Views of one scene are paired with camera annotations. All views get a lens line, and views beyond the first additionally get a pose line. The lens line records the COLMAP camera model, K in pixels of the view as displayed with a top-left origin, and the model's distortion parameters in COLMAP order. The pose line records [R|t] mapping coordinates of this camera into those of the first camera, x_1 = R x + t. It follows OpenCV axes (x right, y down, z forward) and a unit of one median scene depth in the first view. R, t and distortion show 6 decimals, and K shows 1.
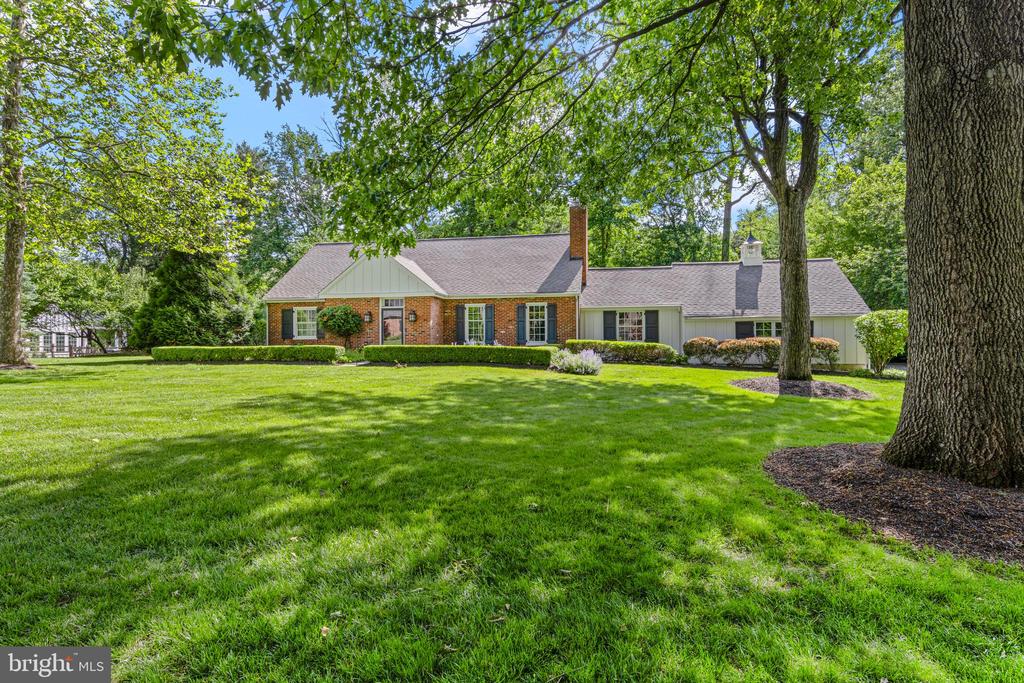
lens RADIAL K [[531.2, 0, 512.0], [0, 531.2, 341.5], [0, 0, 1]] dist [0.010557, 0.000119]
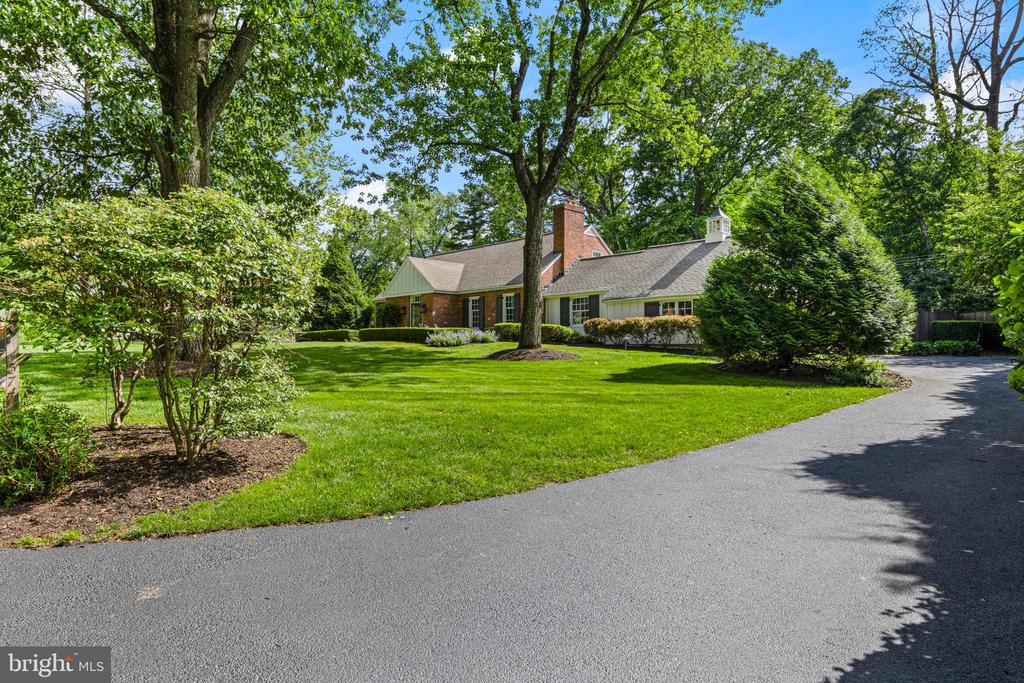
lens RADIAL K [[606.5, 0, 512.0], [0, 606.5, 341.5], [0, 0, 1]] dist [-0.000160, -0.000018]
pose [[0.809669, -0.004039, -0.586873, 0.852132], [0.001581, 0.999988, -0.004700, 0.040840], [0.586885, 0.002877, 0.809665, -0.091306]]
